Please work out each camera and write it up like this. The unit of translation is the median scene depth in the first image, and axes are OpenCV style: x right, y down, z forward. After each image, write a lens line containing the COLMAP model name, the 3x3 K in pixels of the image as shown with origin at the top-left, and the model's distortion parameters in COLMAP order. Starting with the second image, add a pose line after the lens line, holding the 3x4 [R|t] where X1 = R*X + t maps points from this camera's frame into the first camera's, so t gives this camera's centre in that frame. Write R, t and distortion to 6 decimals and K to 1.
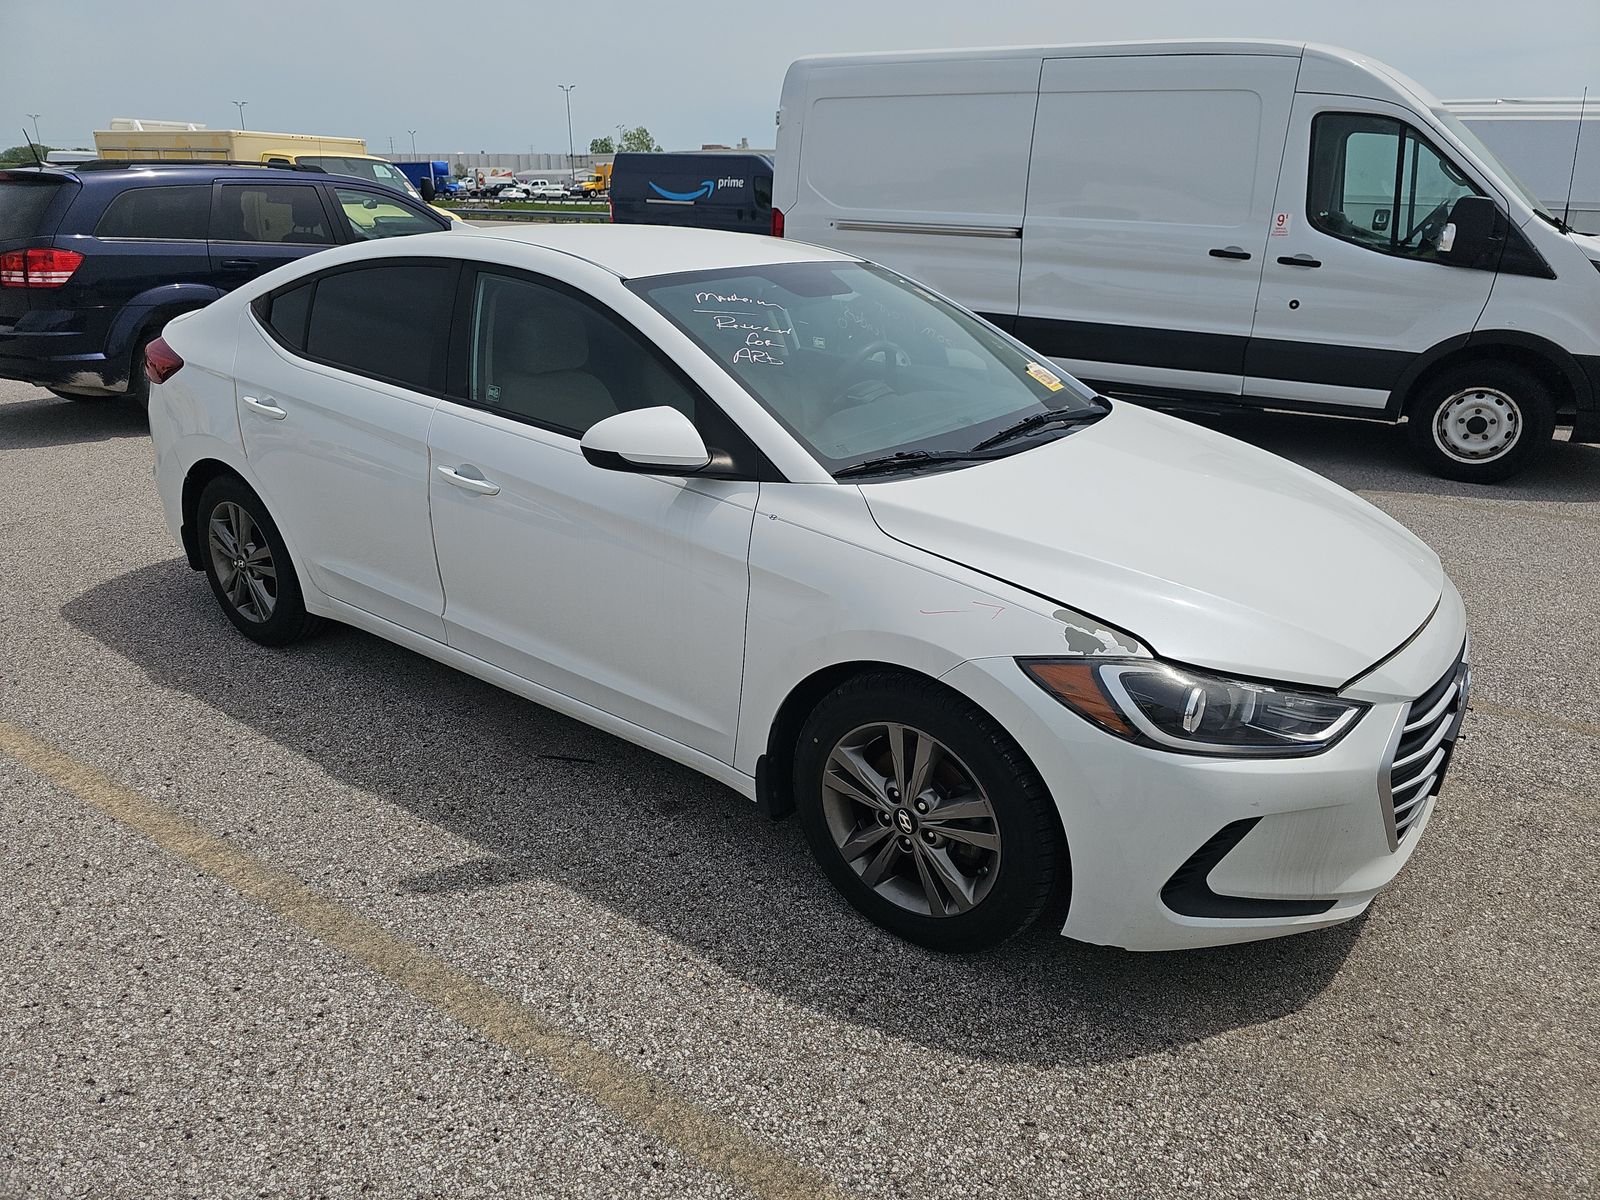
lens RADIAL K [[1072.8, 0, 800.0], [0, 1072.8, 600.0], [0, 0, 1]] dist [0.014511, -0.023825]
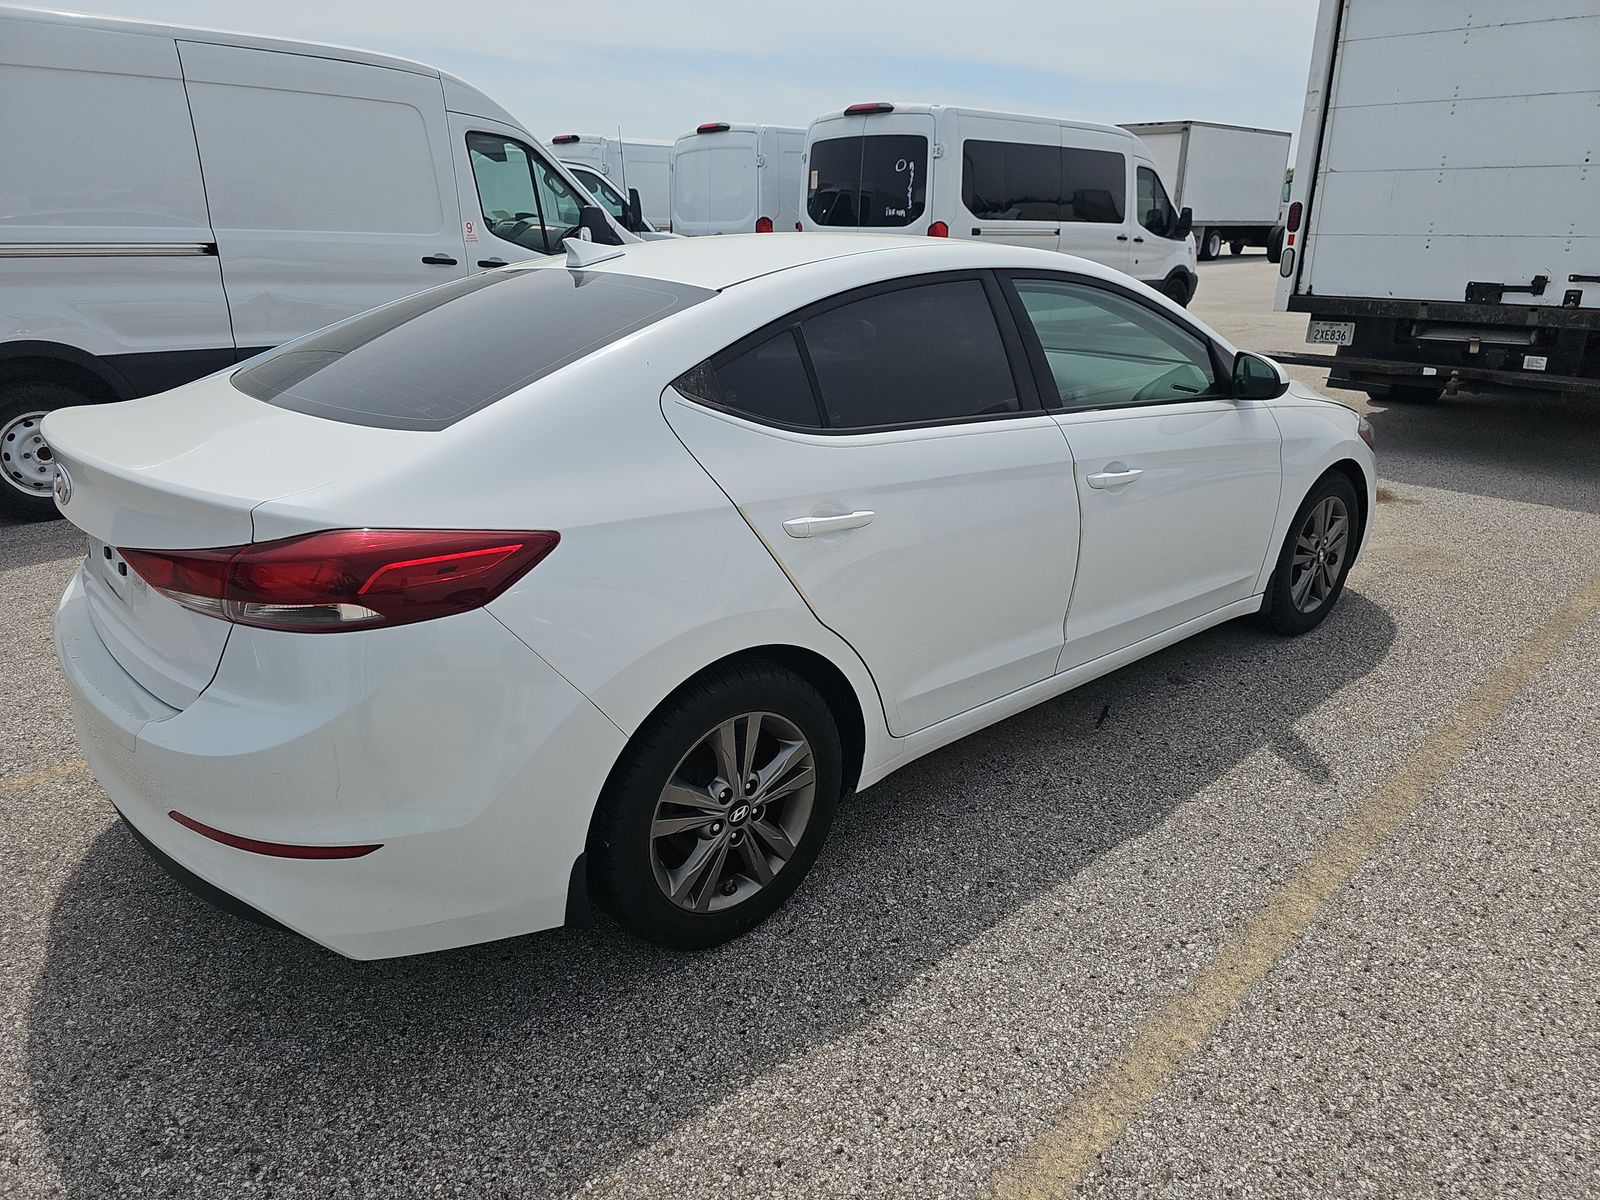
lens RADIAL K [[1072.8, 0, 800.0], [0, 1072.8, 600.0], [0, 0, 1]] dist [0.014511, -0.023825]
pose [[0.197407, -0.333696, 0.921779, -0.979557], [0.344274, 0.903991, 0.253527, -0.268332], [-0.917881, 0.267297, 0.293337, 0.734019]]
